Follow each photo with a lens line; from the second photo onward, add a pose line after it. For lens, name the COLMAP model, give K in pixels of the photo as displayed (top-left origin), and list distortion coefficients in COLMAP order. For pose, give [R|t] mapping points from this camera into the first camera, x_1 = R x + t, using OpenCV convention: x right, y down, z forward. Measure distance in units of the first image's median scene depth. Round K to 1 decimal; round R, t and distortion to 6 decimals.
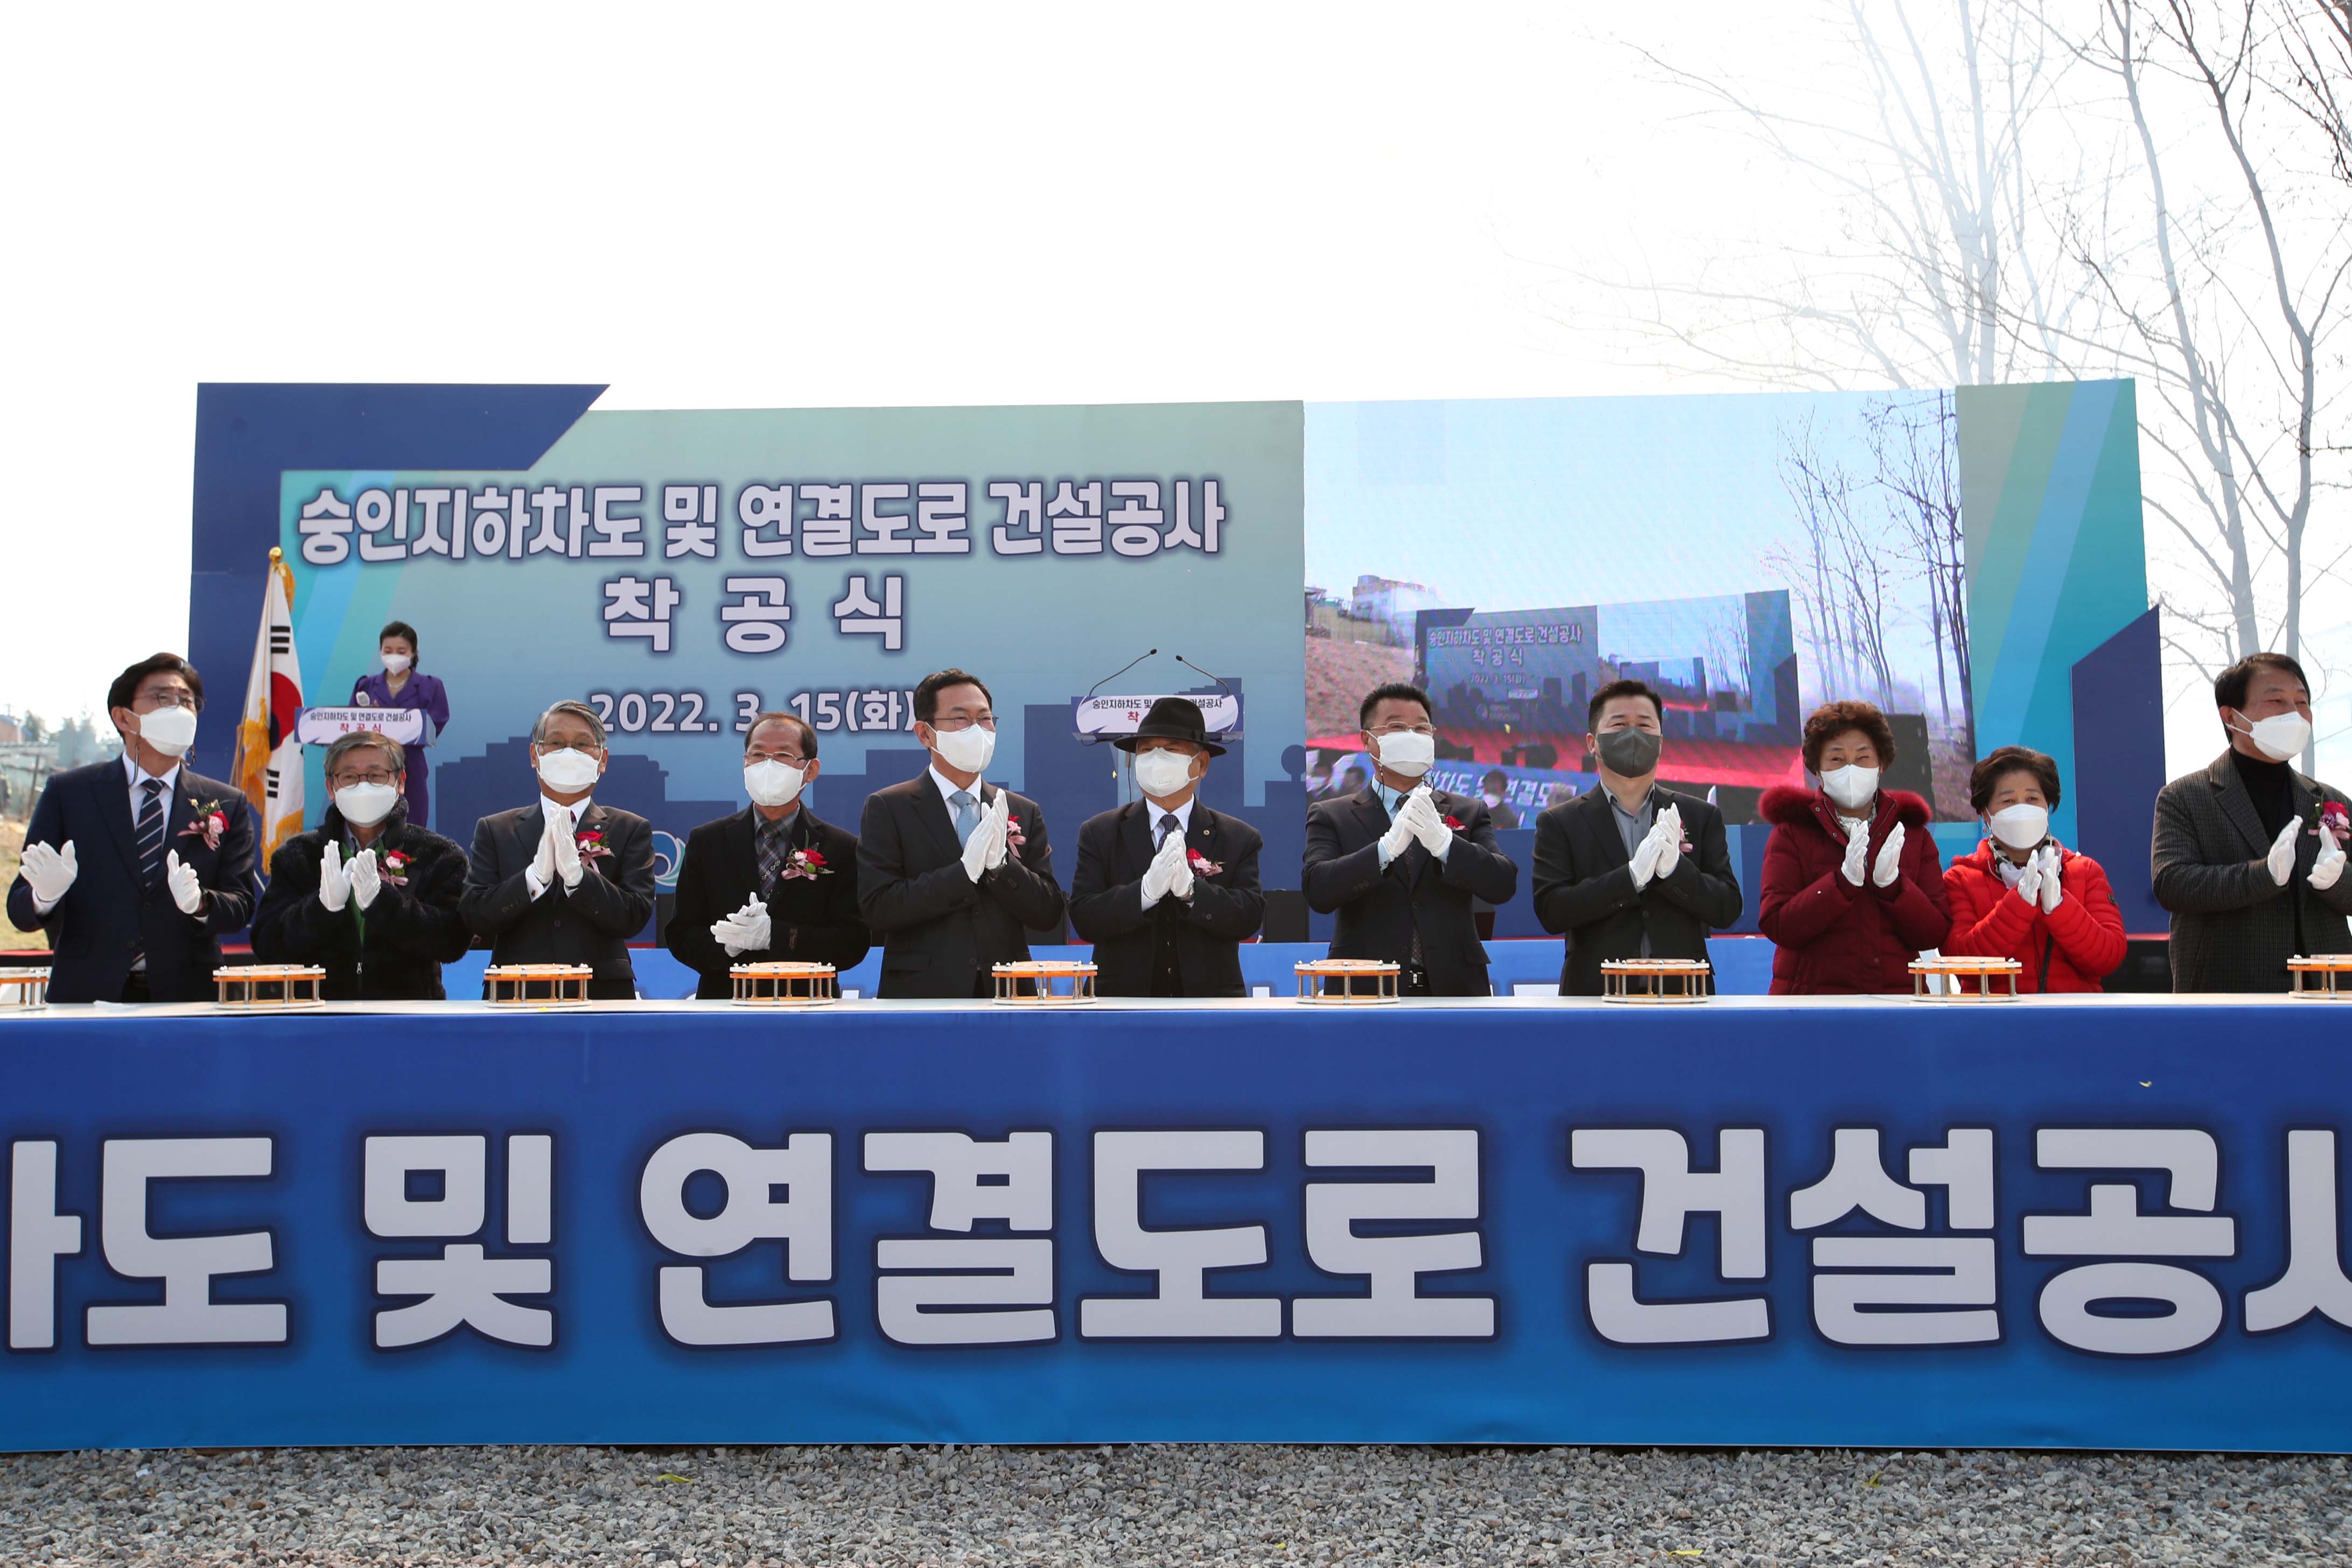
lens RADIAL K [[2409.1, 0, 1164.5], [0, 2409.1, 775.0], [0, 0, 1]] dist [0.023780, 0.000000]
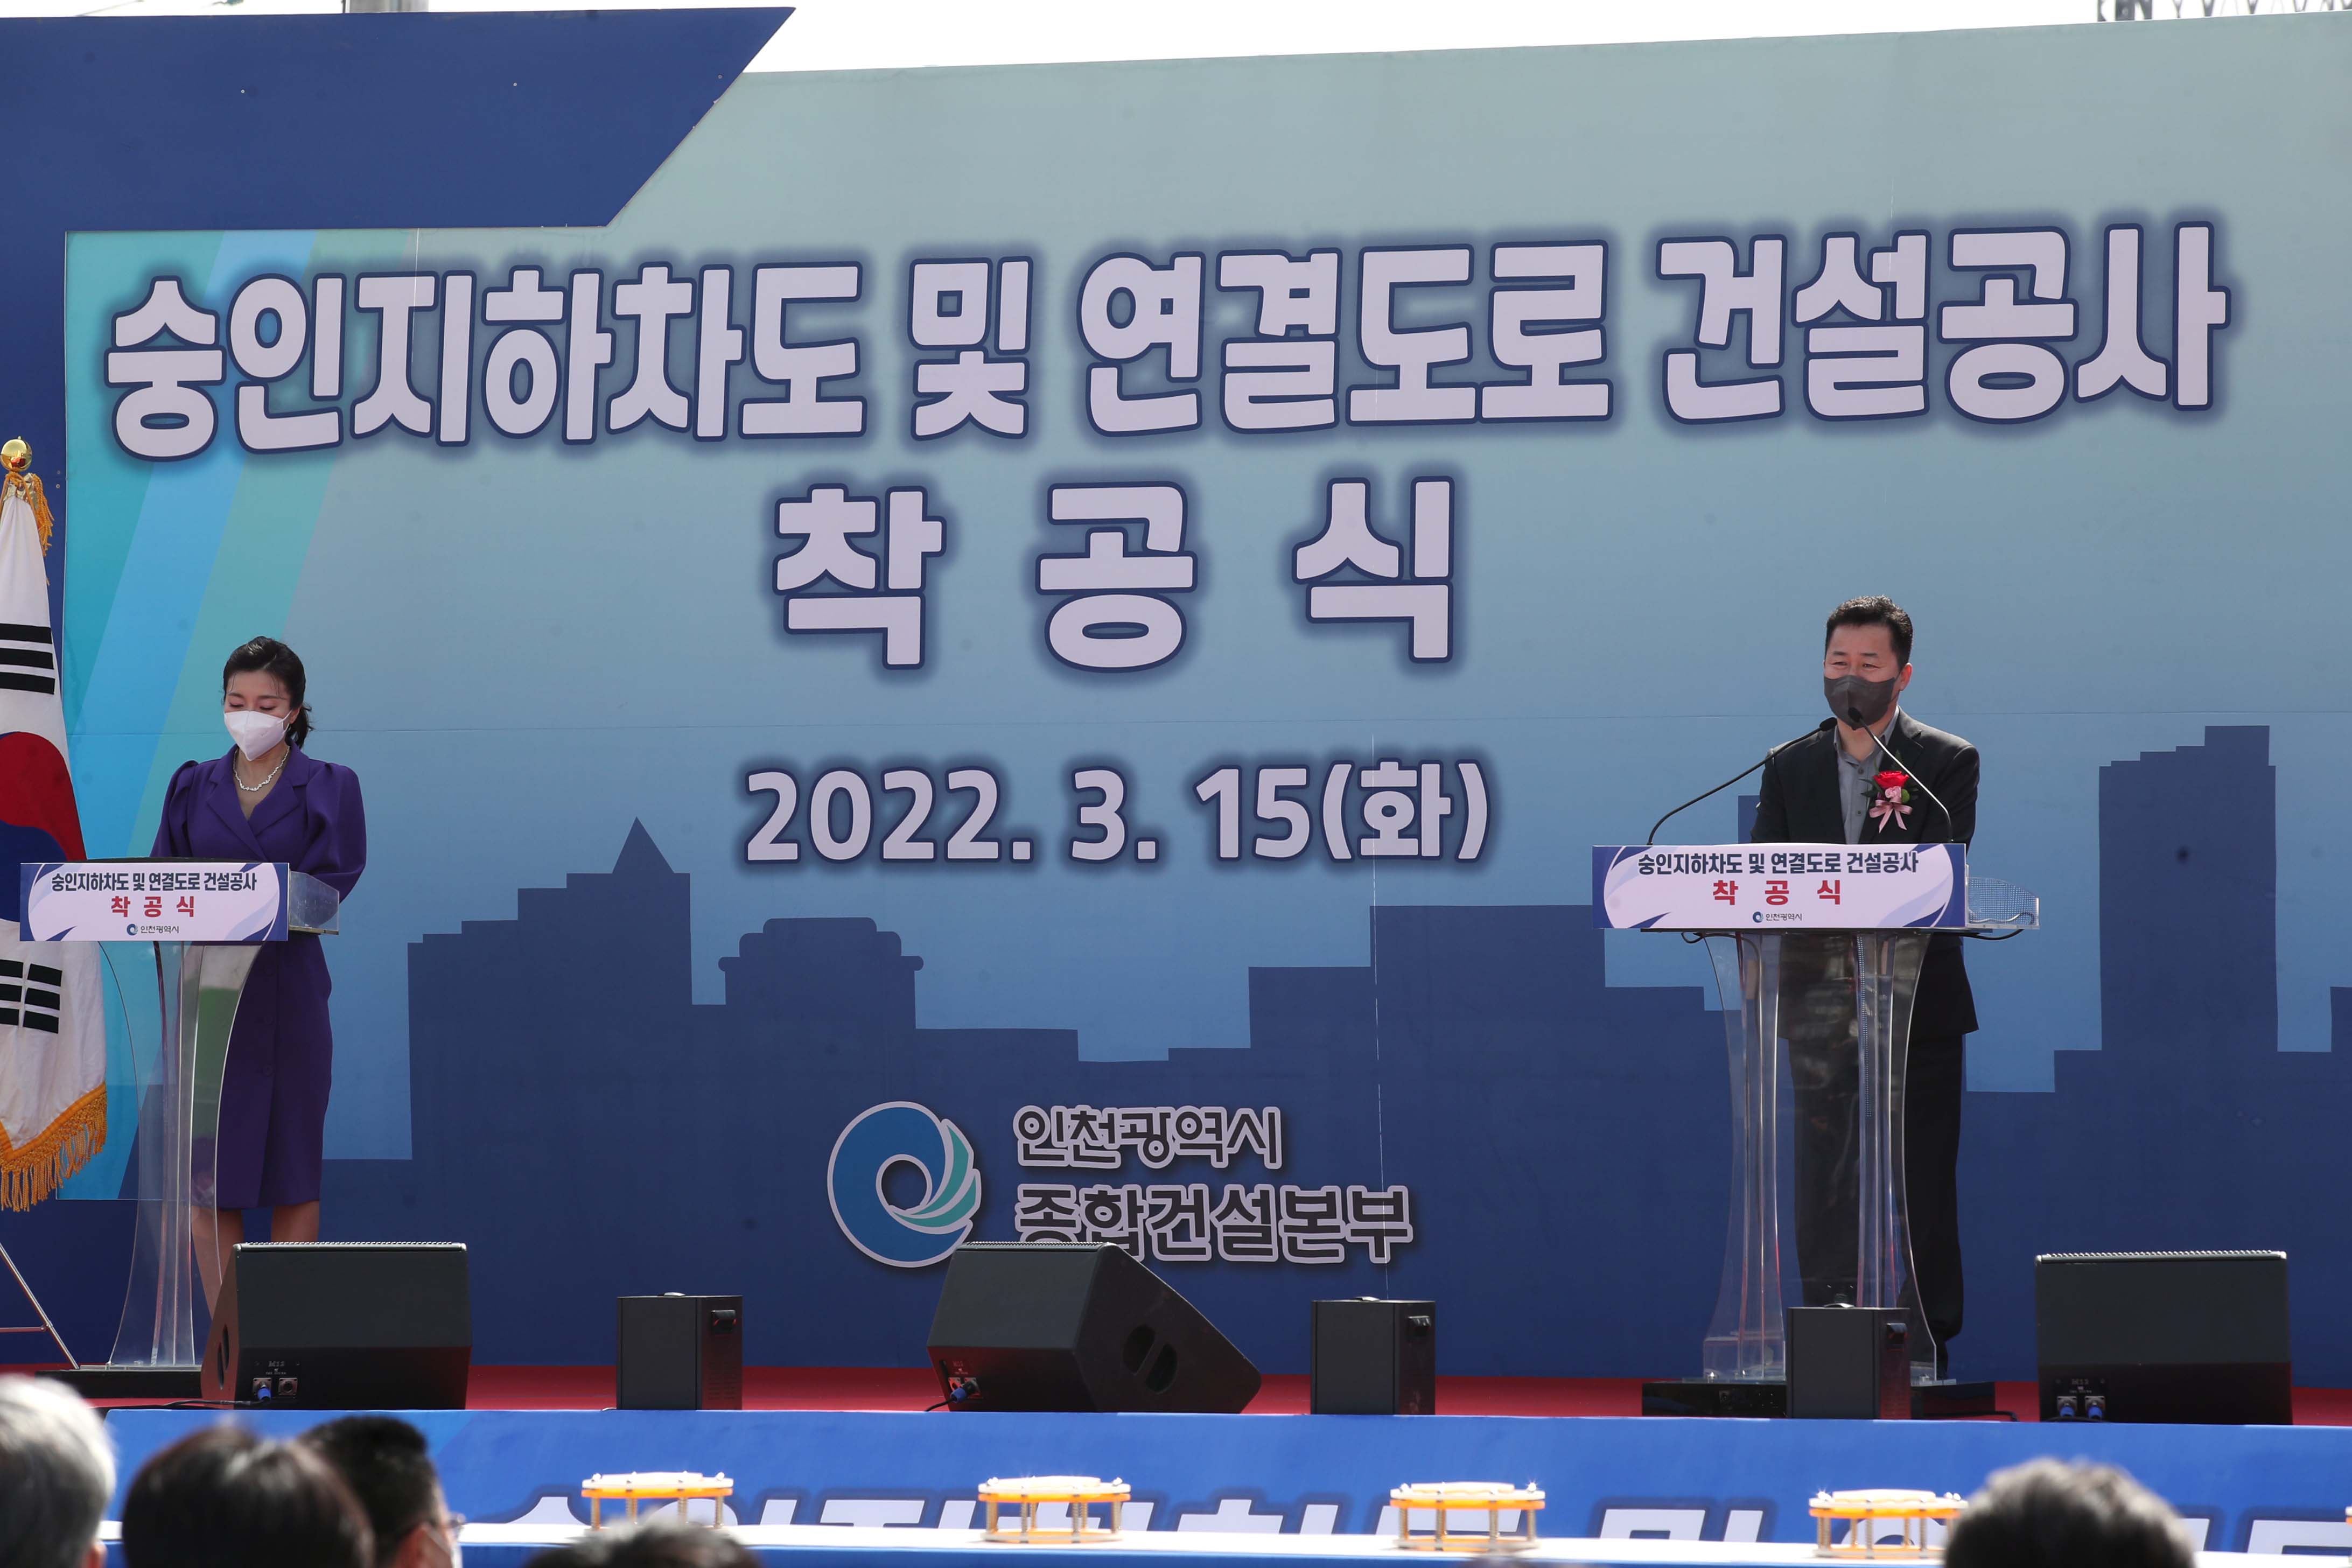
lens RADIAL K [[12255.2, 0, 1167.5], [0, 12255.2, 792.3], [0, 0, 1]] dist [1.106513, 0.000000]
pose [[0.937026, -0.001894, -0.349256, 0.566727], [0.013496, 0.999435, 0.030789, -0.093787], [0.349000, -0.033564, 0.936522, -0.951614]]
